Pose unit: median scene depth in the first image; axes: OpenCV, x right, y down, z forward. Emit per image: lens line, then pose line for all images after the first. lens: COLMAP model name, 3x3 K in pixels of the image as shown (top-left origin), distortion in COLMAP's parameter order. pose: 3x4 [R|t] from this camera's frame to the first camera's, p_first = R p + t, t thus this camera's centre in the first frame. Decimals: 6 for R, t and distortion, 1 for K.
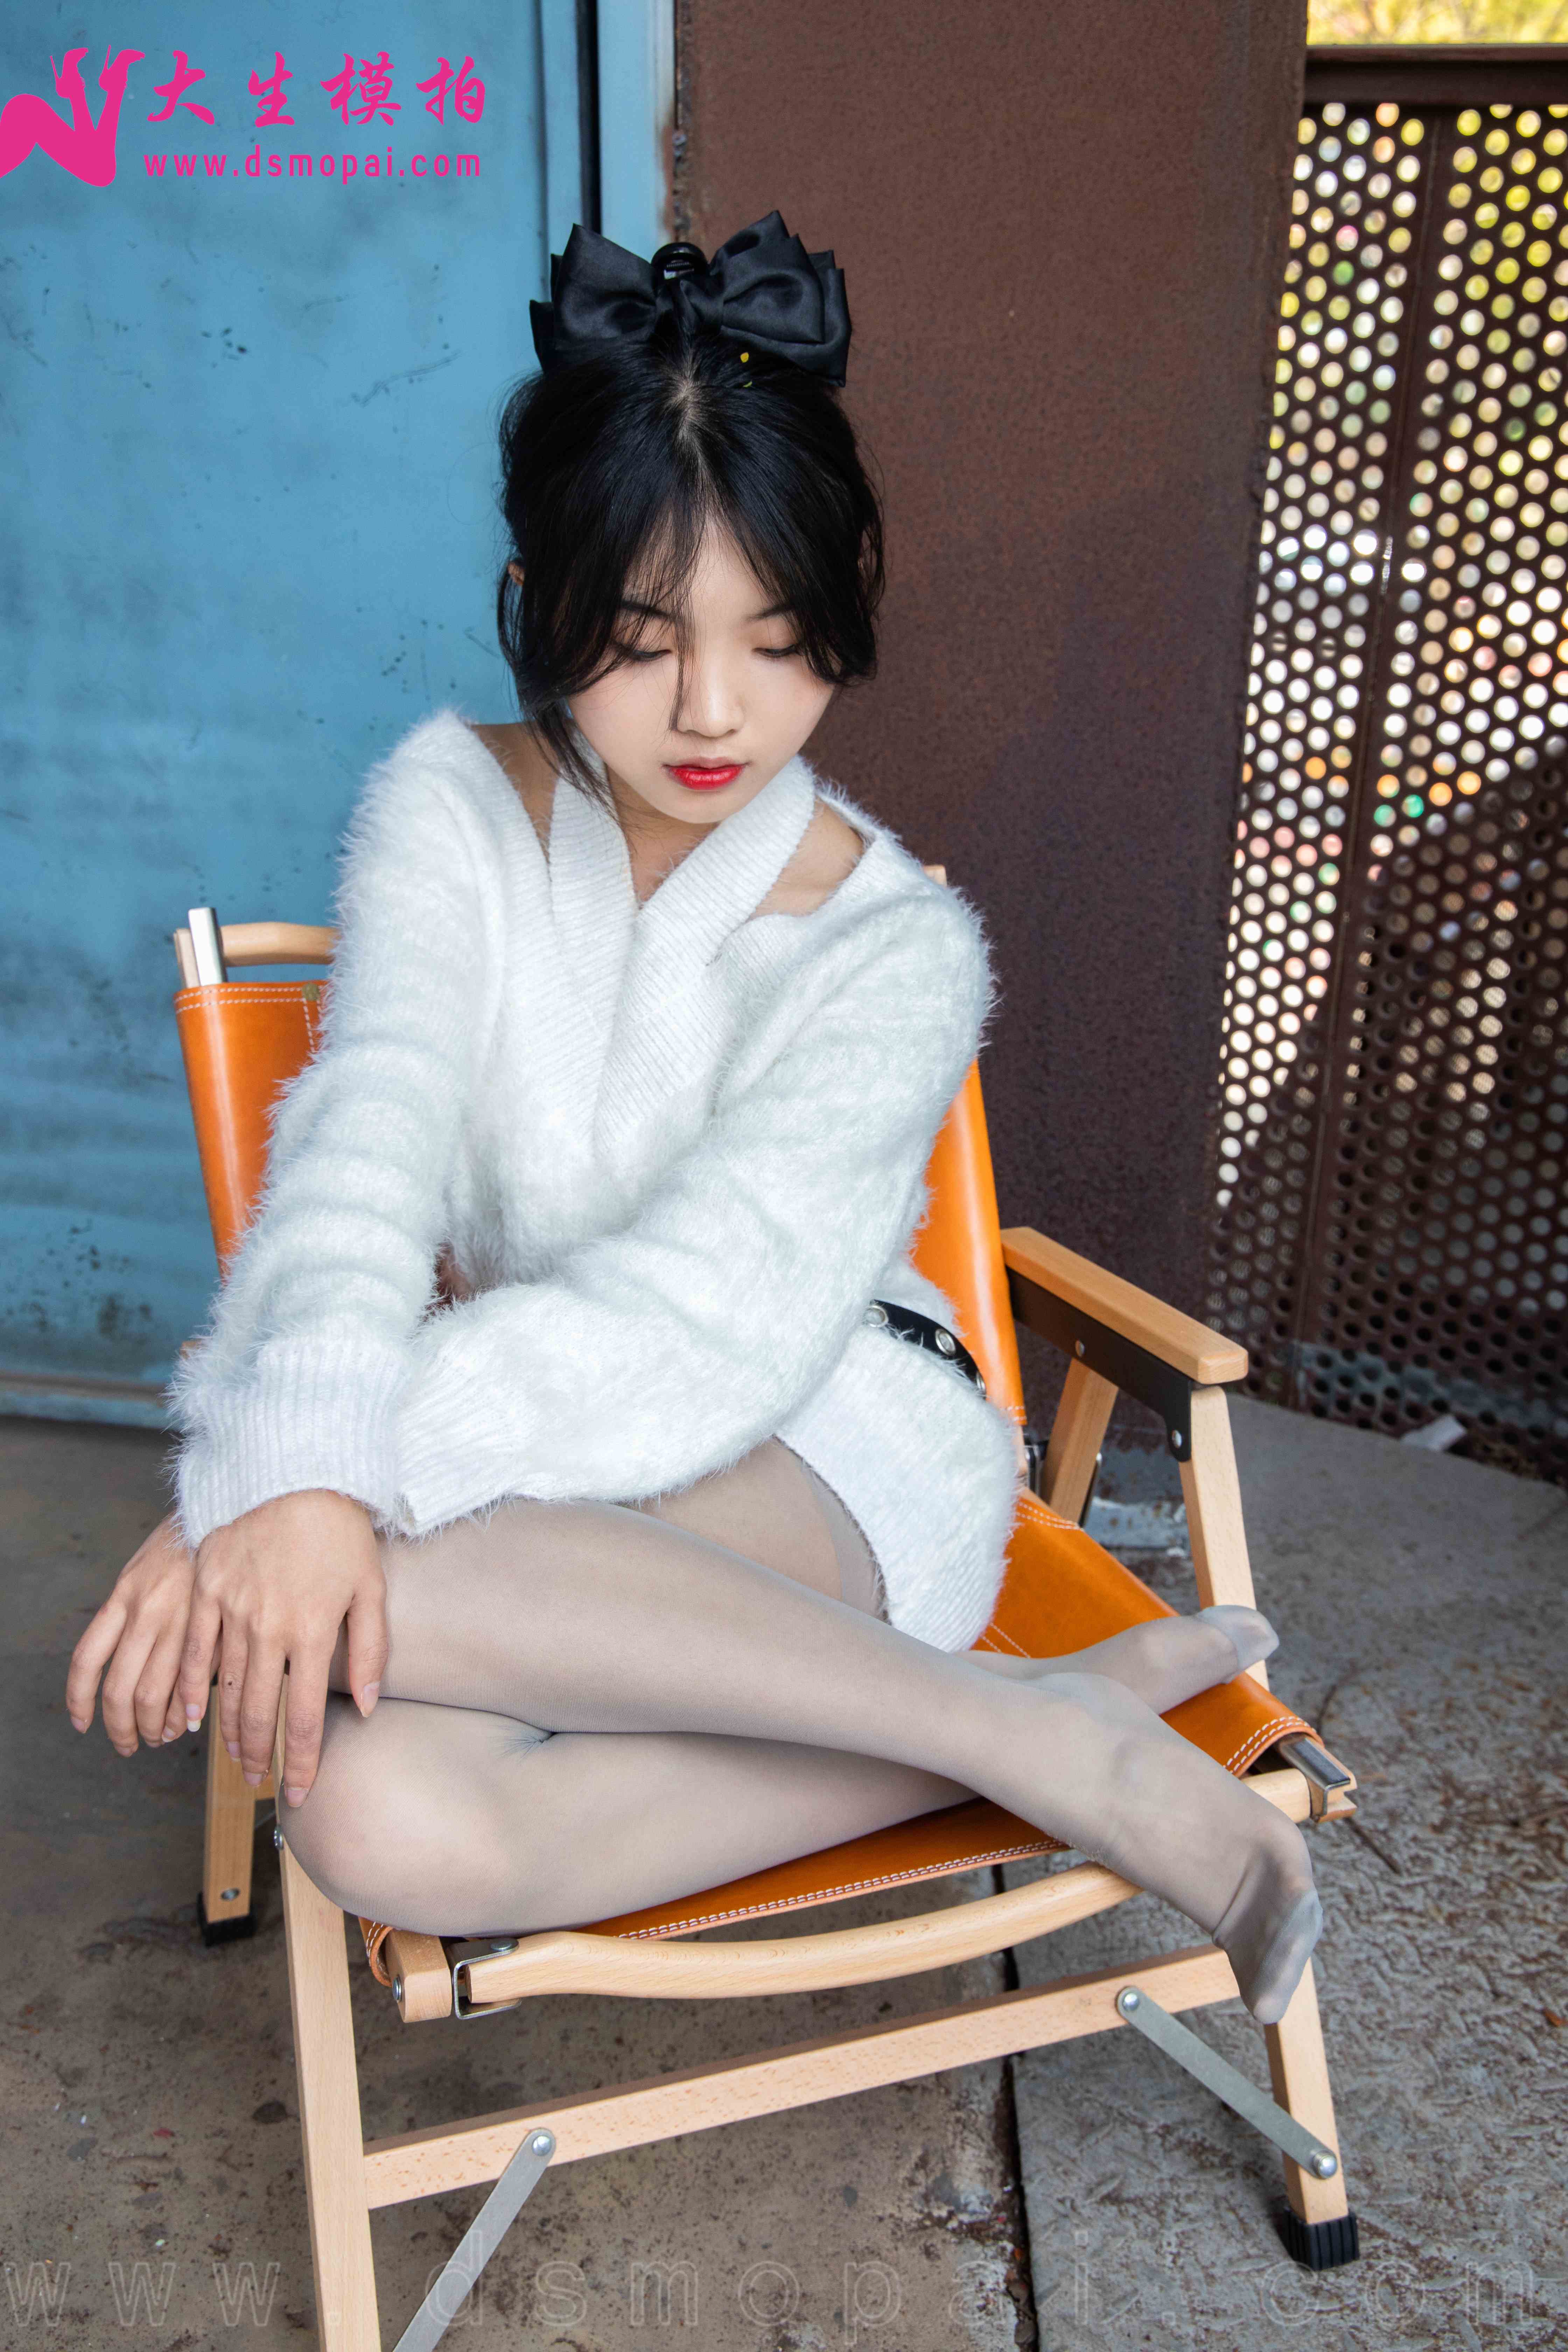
lens RADIAL K [[2638.2, 0, 784.0], [0, 2638.2, 1176.0], [0, 0, 1]] dist [0.046794, 0.155495]
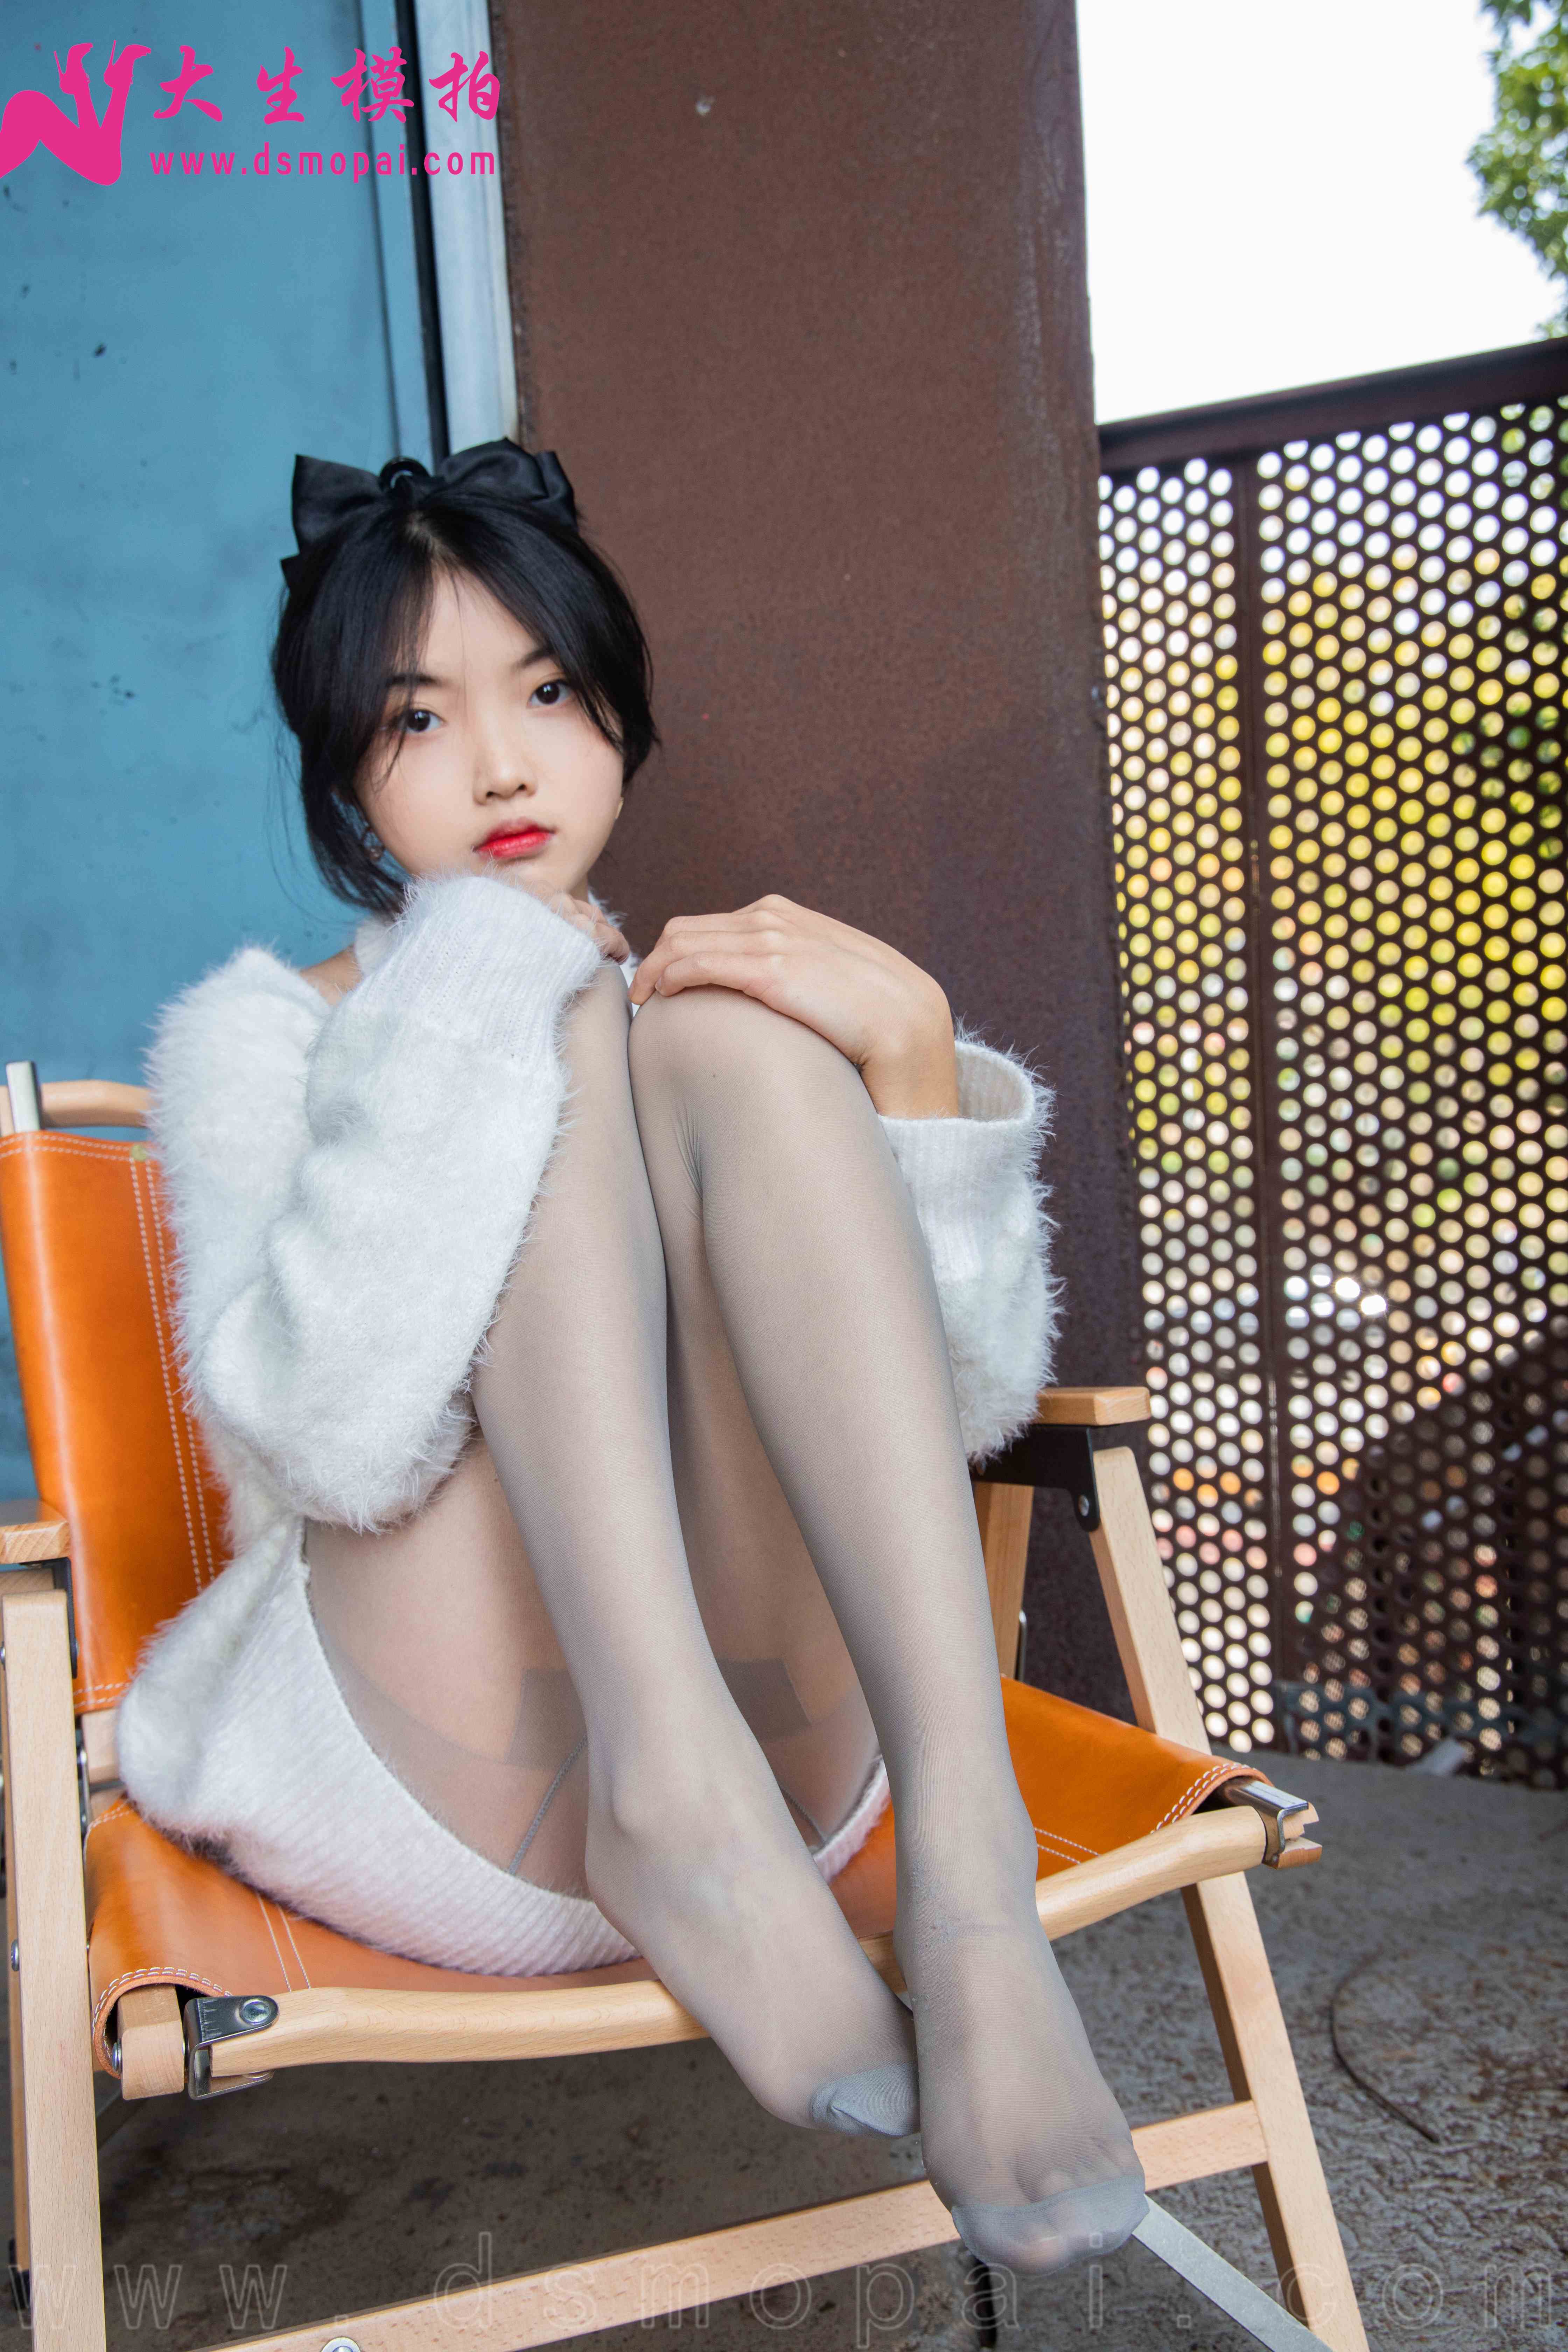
lens RADIAL K [[2441.6, 0, 784.0], [0, 2441.6, 1176.0], [0, 0, 1]] dist [0.017868, 0.139466]
pose [[0.997363, -0.072213, -0.007288, 0.051490], [0.066697, 0.951489, -0.300368, 0.192045], [0.028625, 0.299090, 0.953796, 0.150024]]
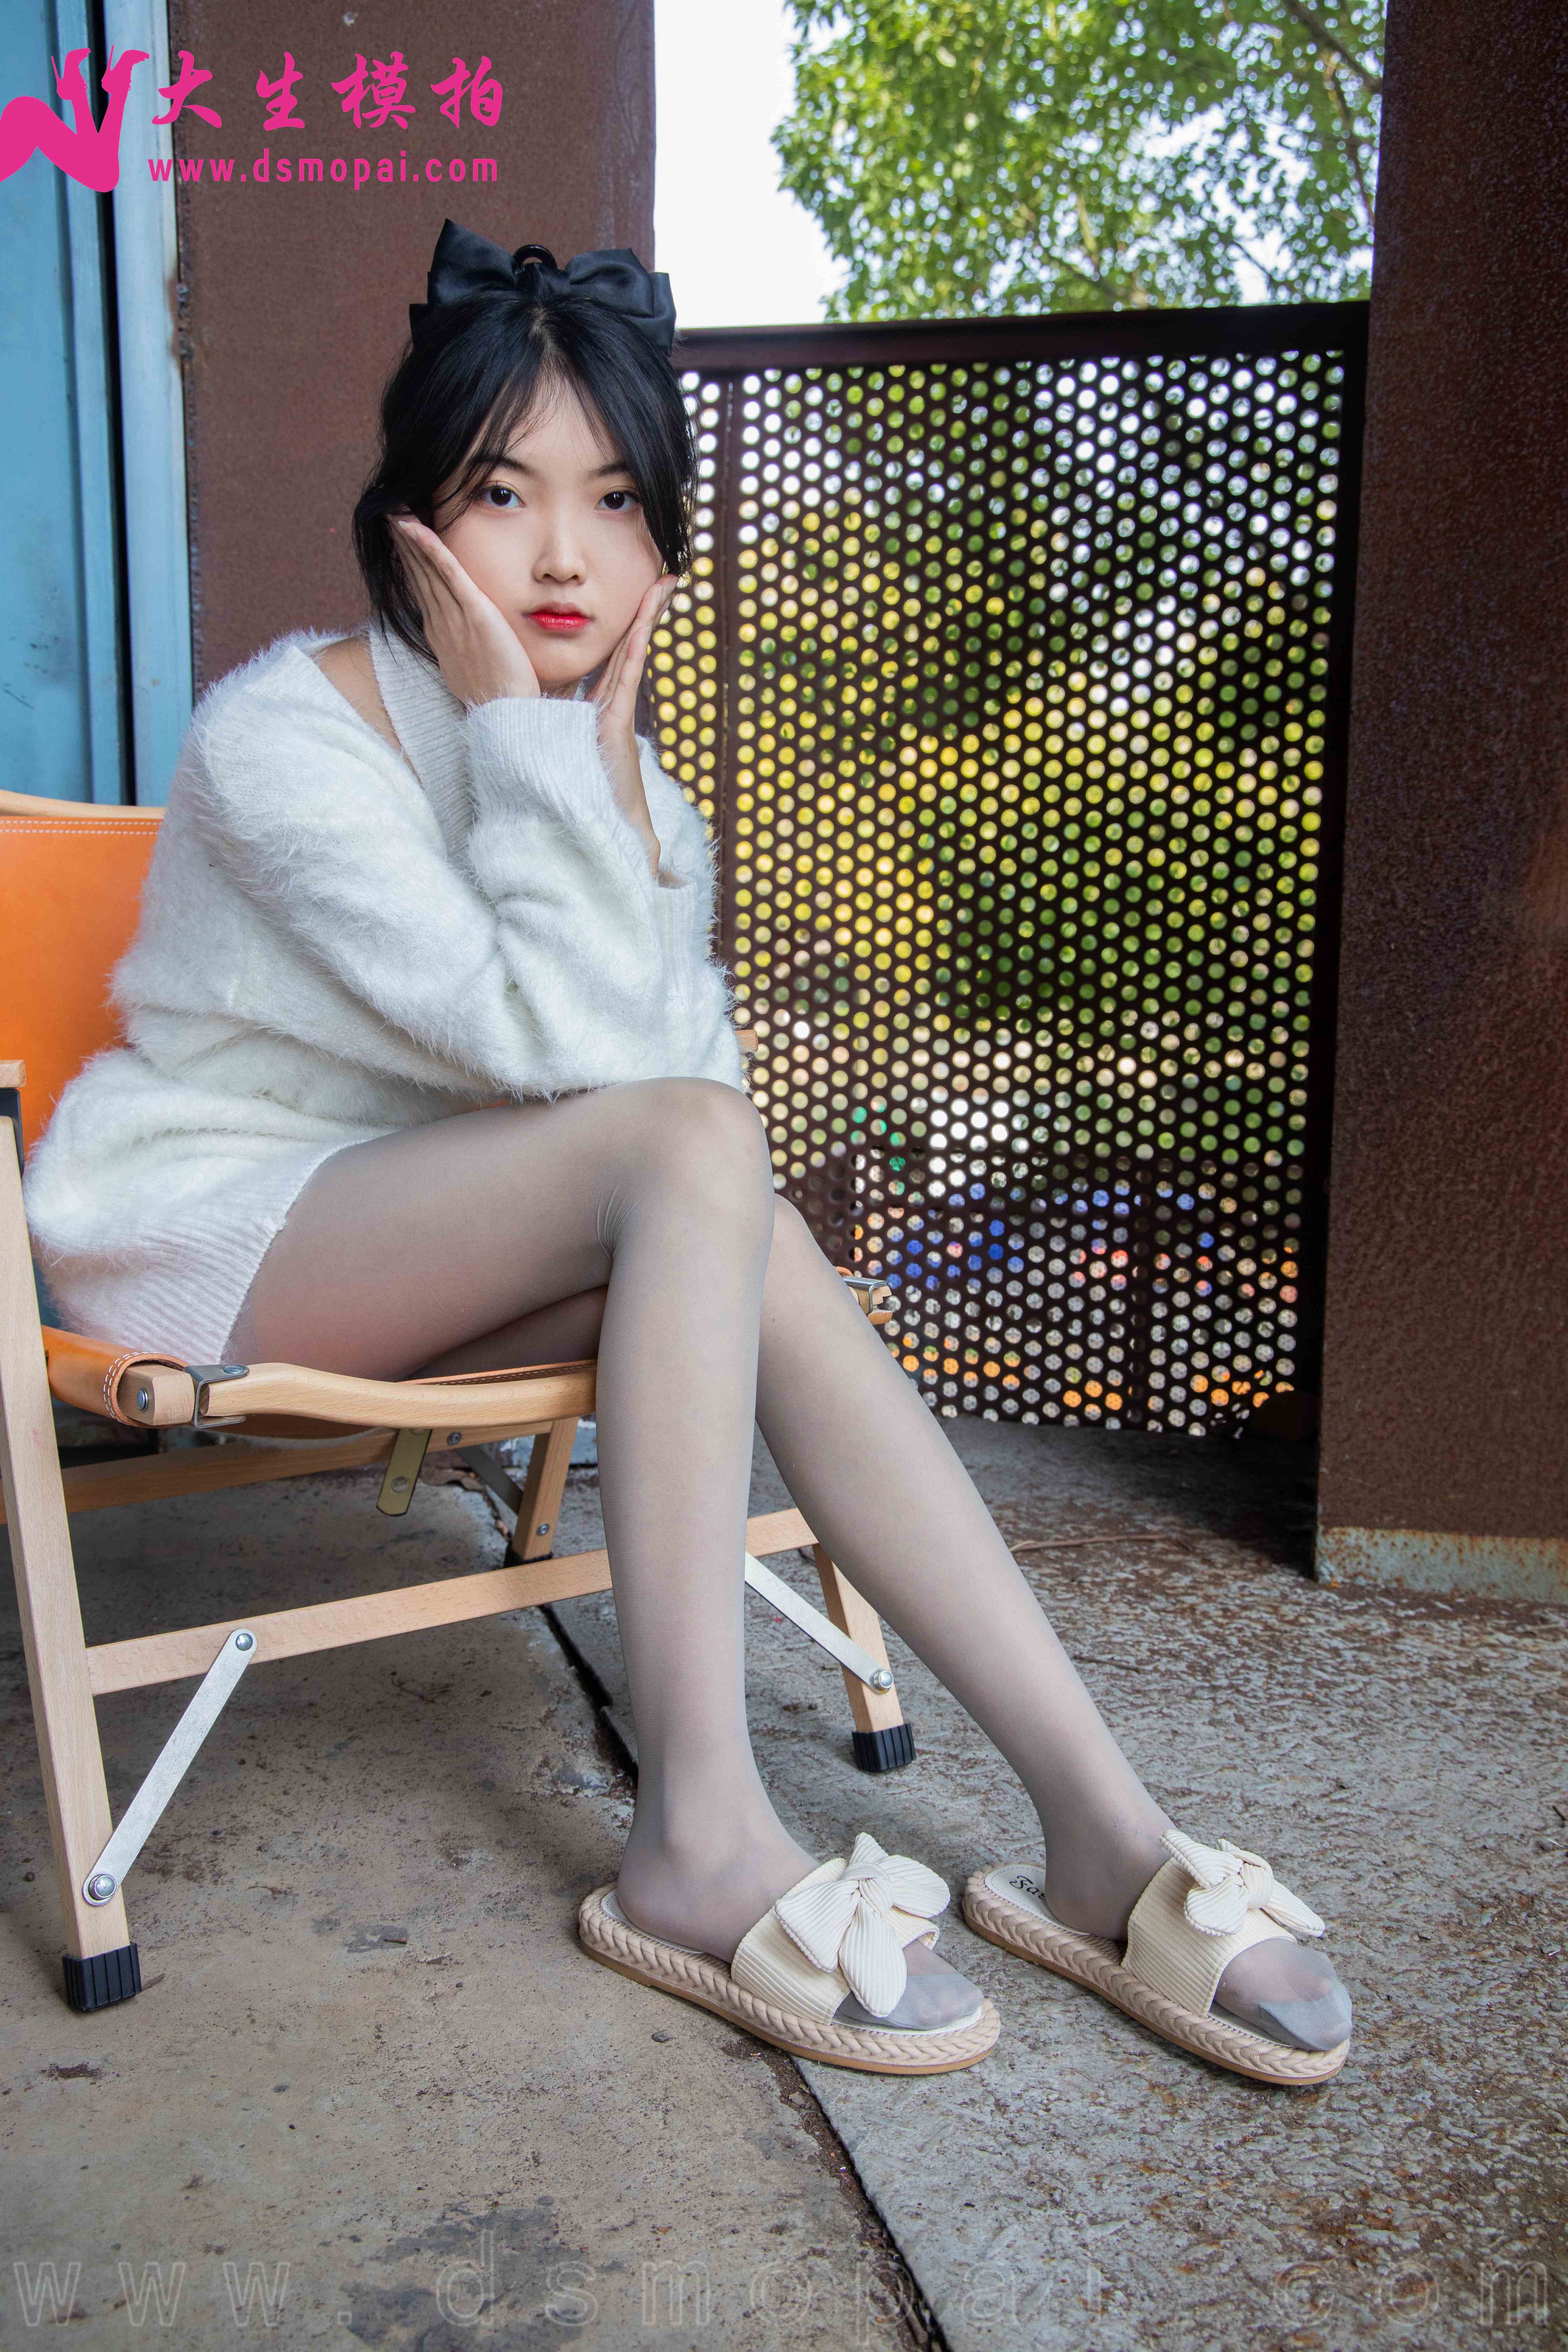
lens RADIAL K [[2322.0, 0, 784.0], [0, 2322.0, 1176.0], [0, 0, 1]] dist [0.008509, 0.122968]
pose [[0.954215, -0.044210, 0.295836, -0.115695], [0.114417, 0.967750, -0.224430, 0.310946], [-0.276373, 0.248003, 0.928500, -0.017228]]
